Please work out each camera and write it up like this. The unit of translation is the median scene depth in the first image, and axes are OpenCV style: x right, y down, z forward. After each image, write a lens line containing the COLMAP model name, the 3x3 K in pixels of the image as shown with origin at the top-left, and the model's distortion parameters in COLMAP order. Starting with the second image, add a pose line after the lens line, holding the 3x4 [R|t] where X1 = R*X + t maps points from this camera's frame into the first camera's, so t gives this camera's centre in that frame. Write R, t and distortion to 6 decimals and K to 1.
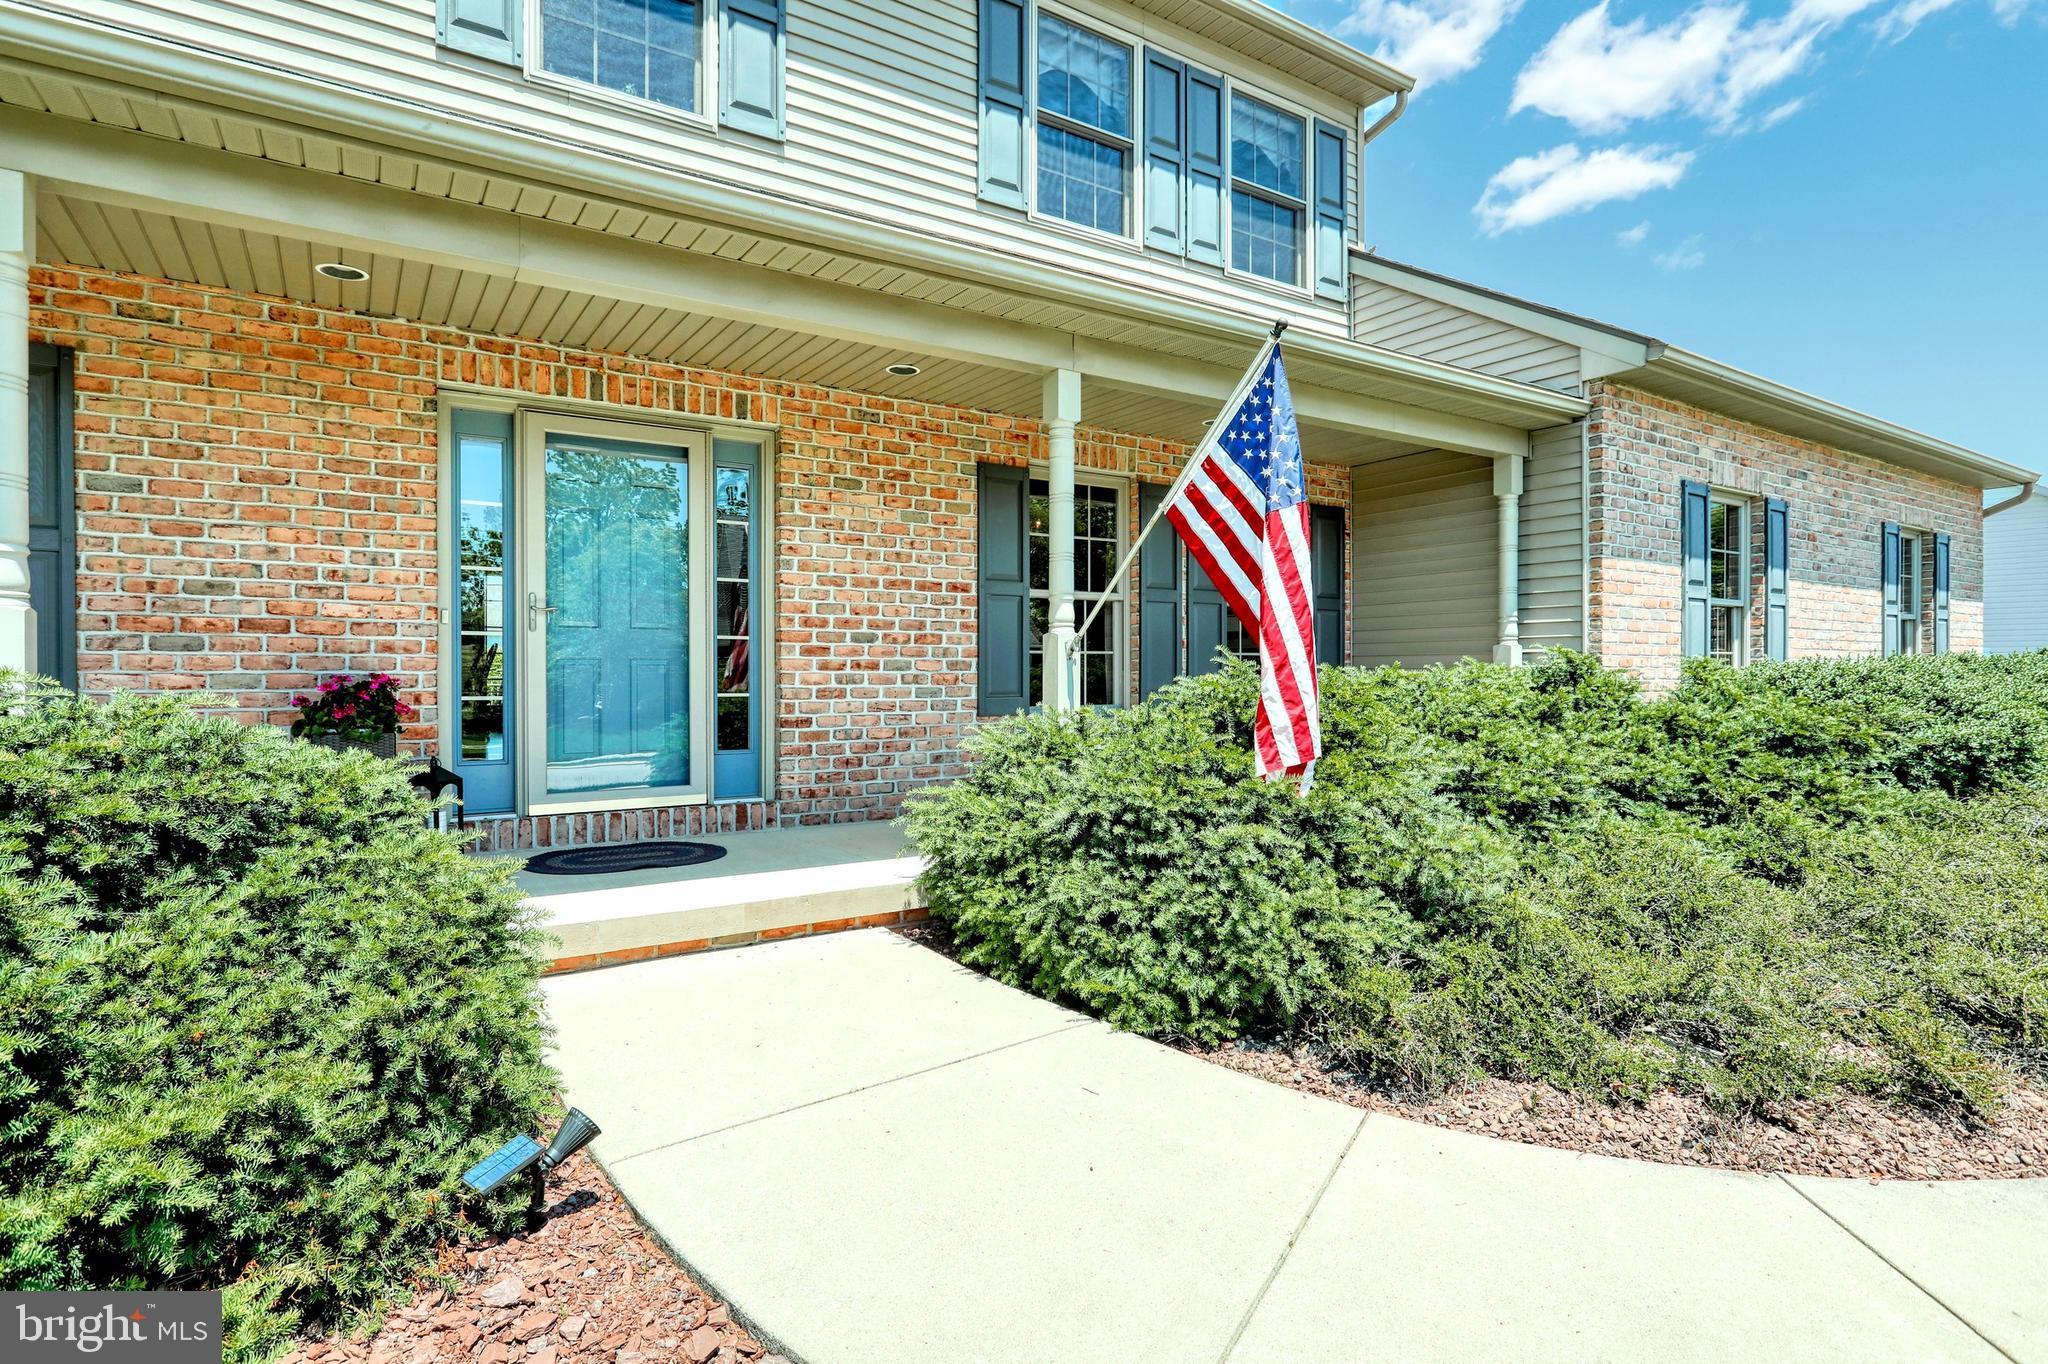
lens RADIAL K [[1047.3, 0, 1024.0], [0, 1047.3, 682.0], [0, 0, 1]] dist [0.000064, -0.000053]
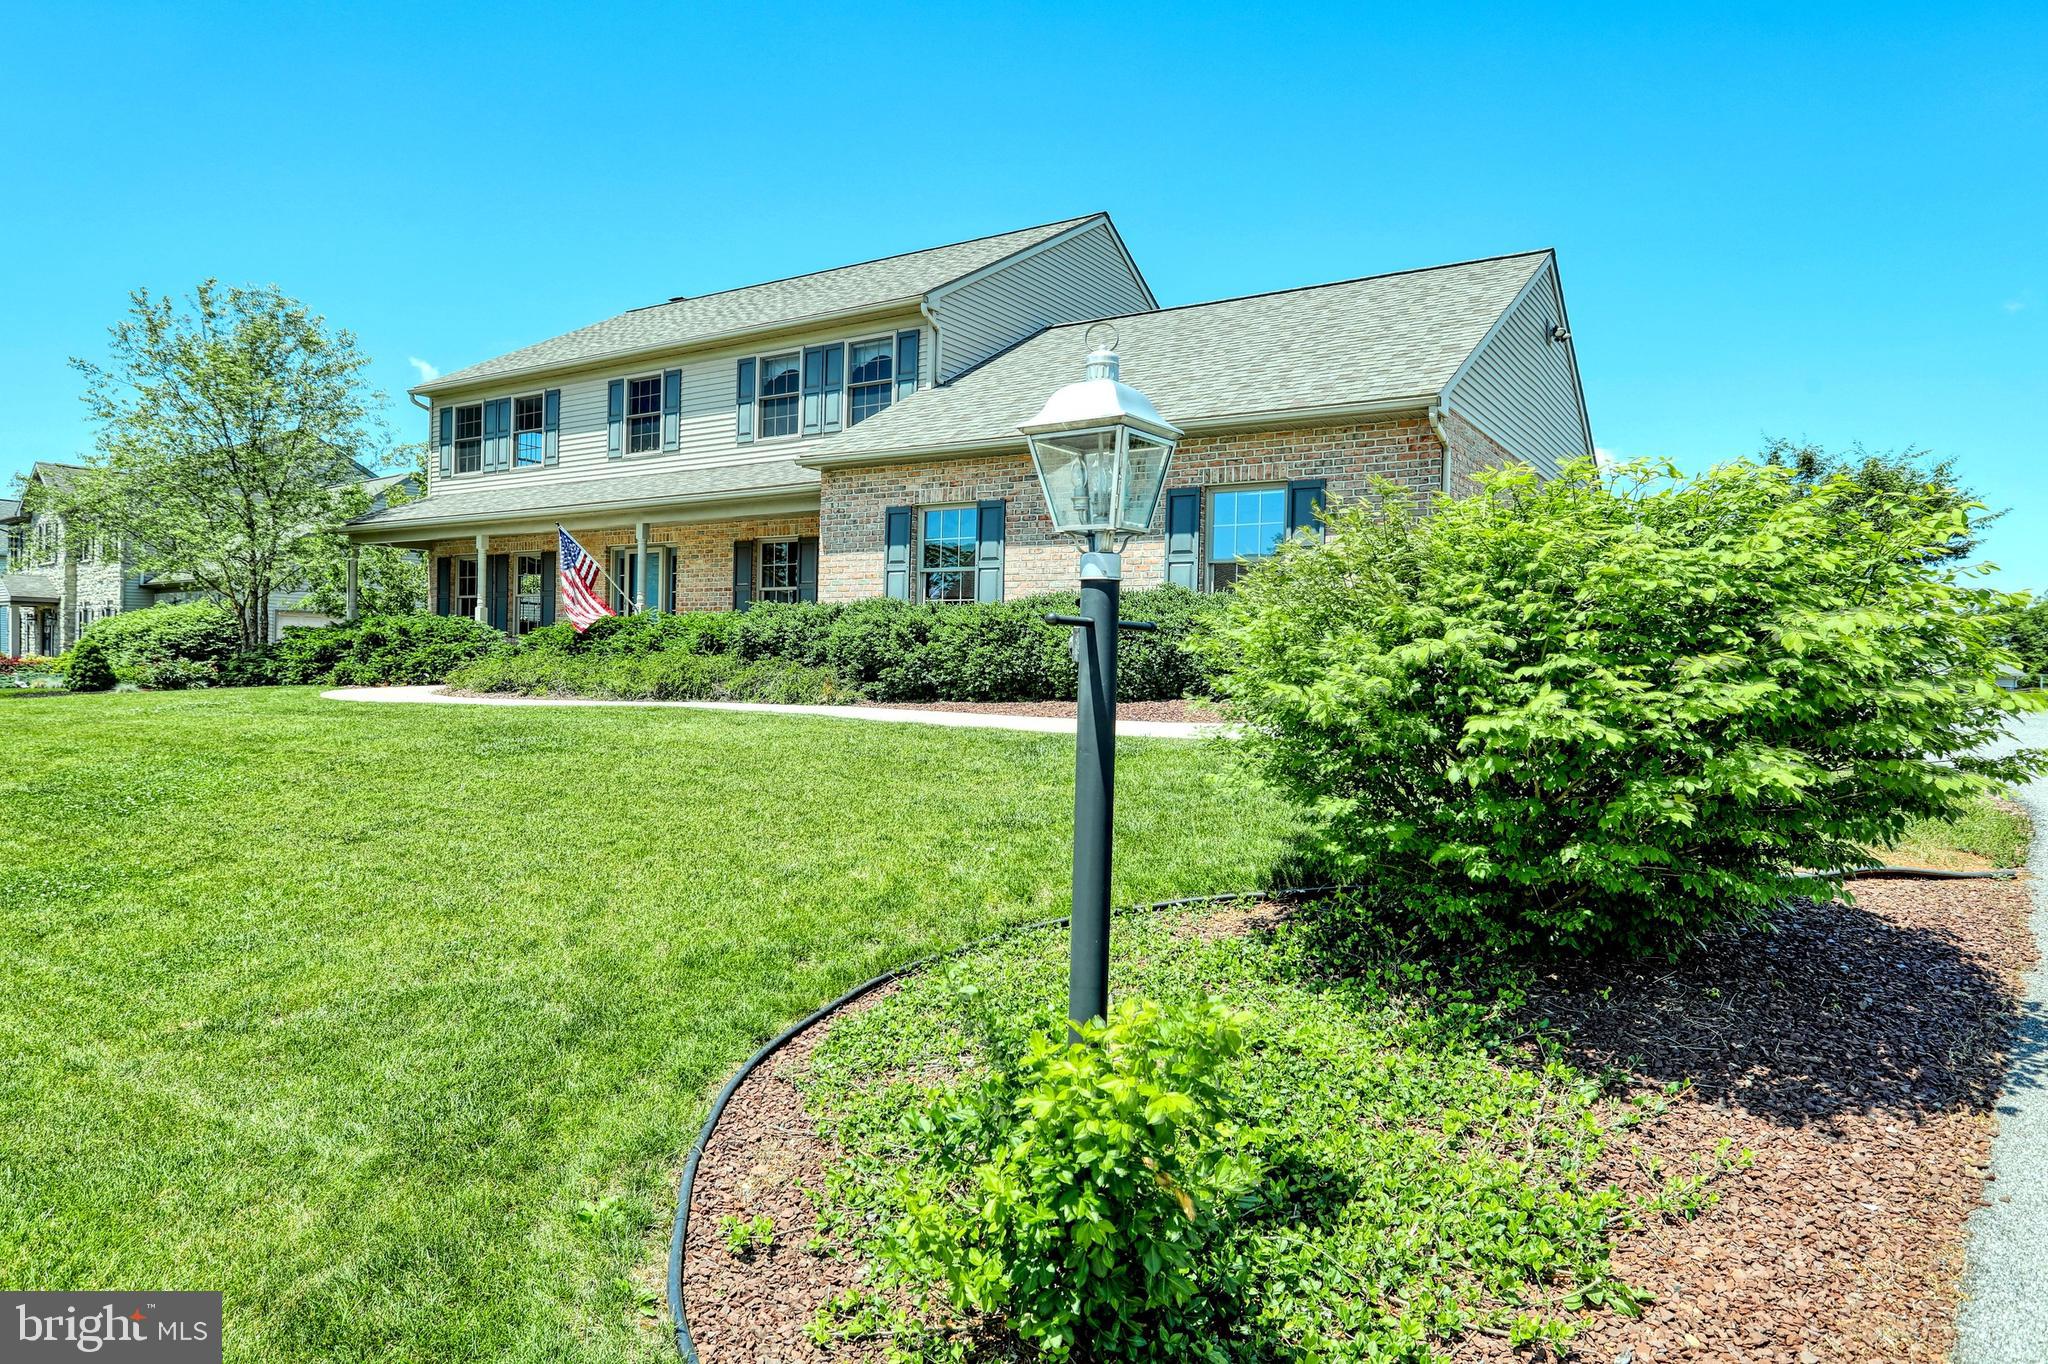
lens RADIAL K [[1269.9, 0, 1024.0], [0, 1269.9, 682.0], [0, 0, 1]] dist [0.002582, 0.001135]
pose [[0.414248, 0.010497, -0.910104, 2.889585], [-0.030467, 0.999533, -0.002338, 0.119833], [0.909654, 0.028696, 0.414374, 0.304892]]
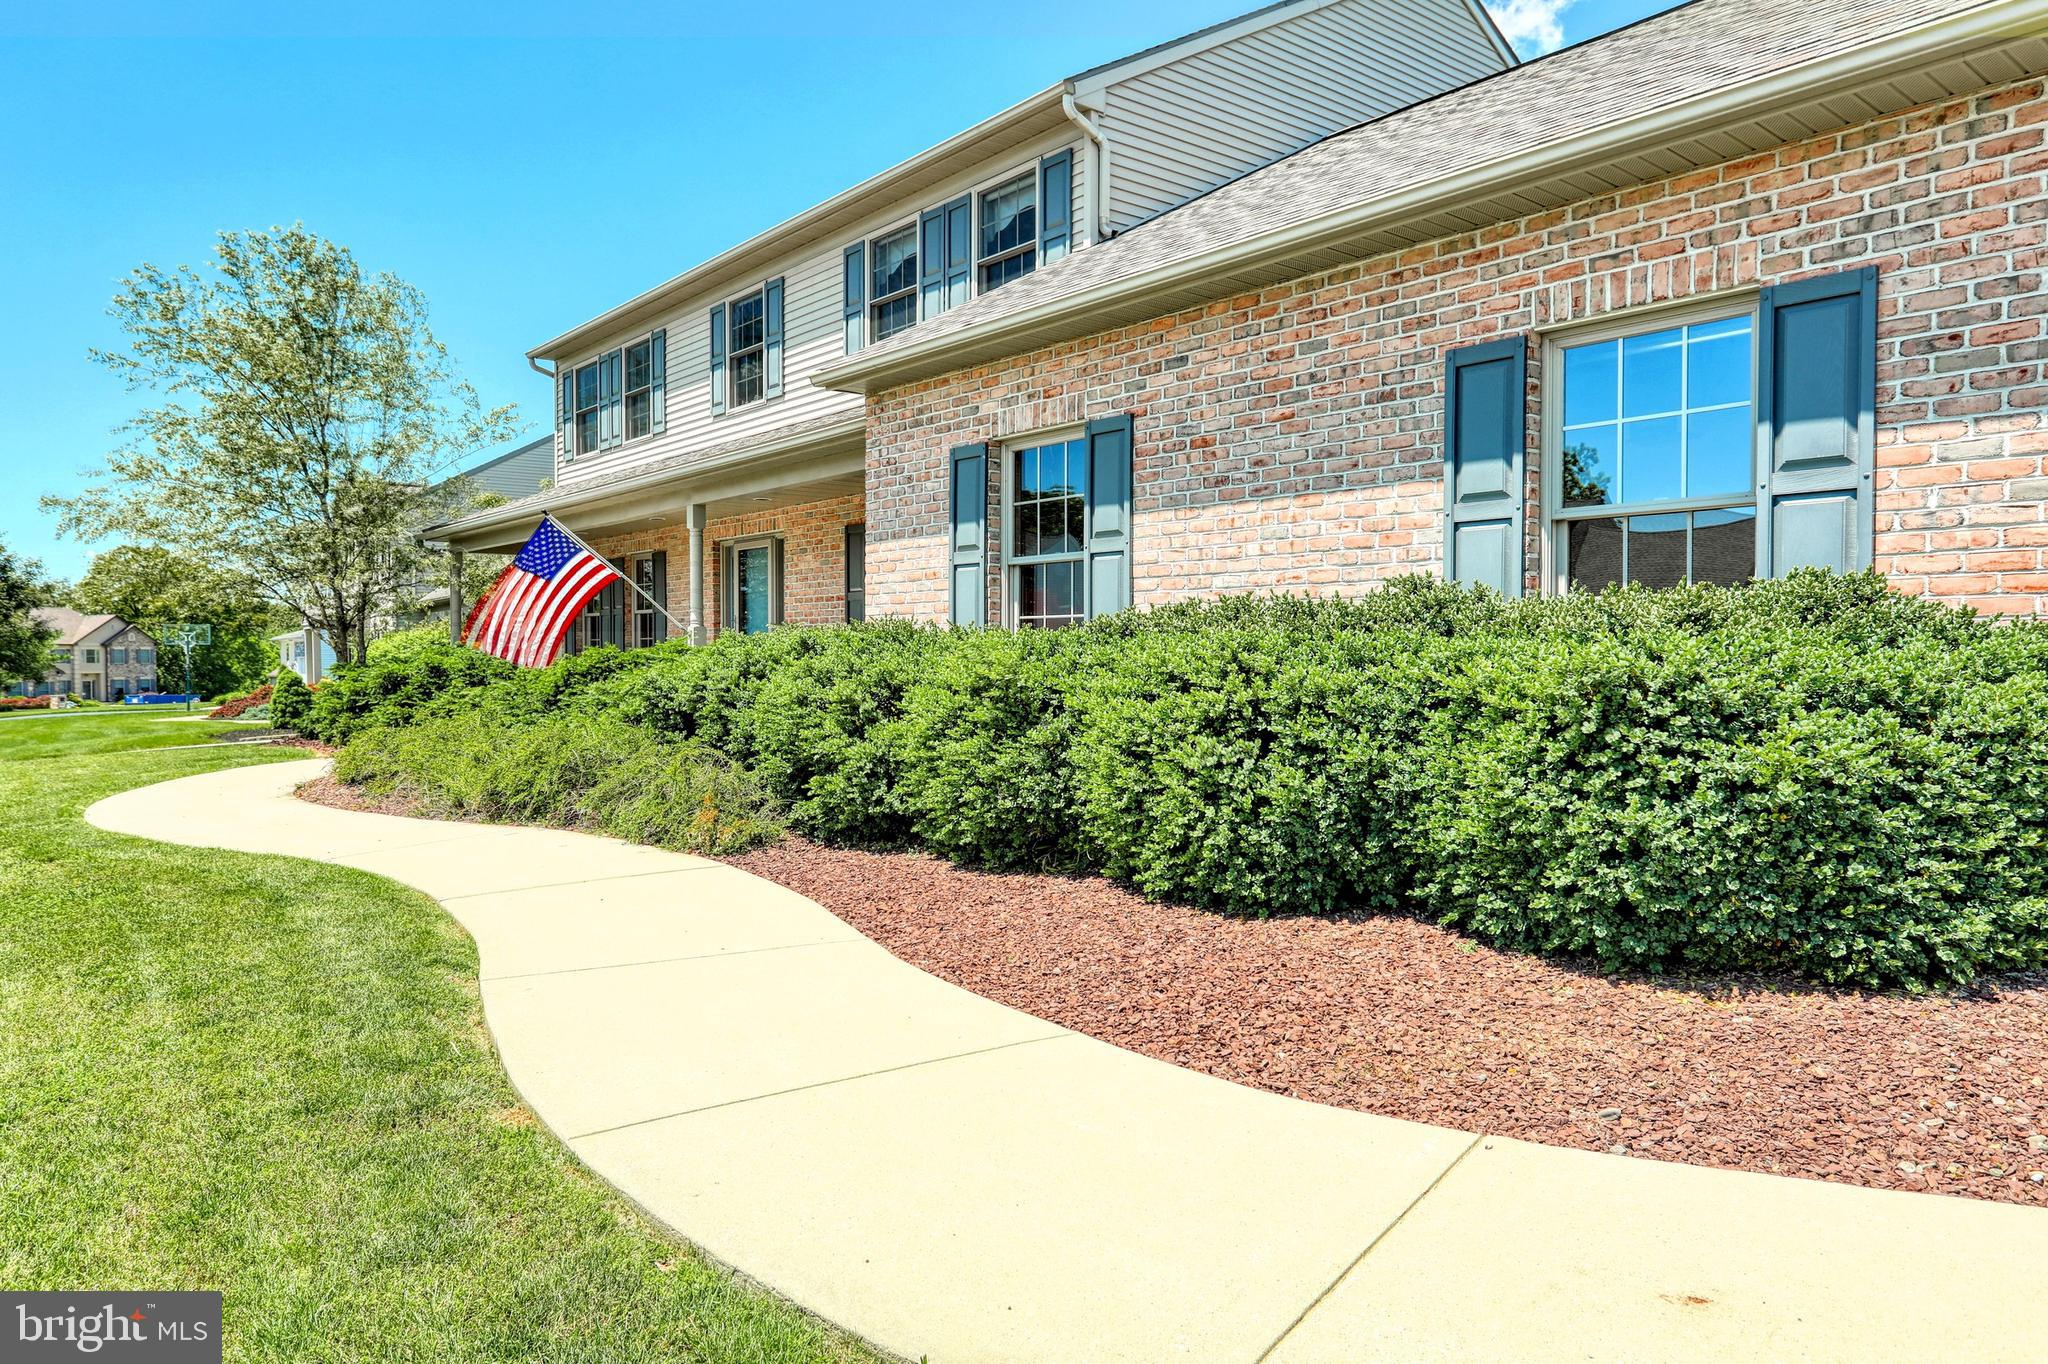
lens RADIAL K [[1347.6, 0, 1024.0], [0, 1347.6, 682.0], [0, 0, 1]] dist [-0.002131, -0.000350]
pose [[0.101779, 0.014016, -0.994708, 2.027778], [-0.015326, 0.999804, 0.012520, 0.019184], [0.994689, 0.013971, 0.101974, 0.961539]]
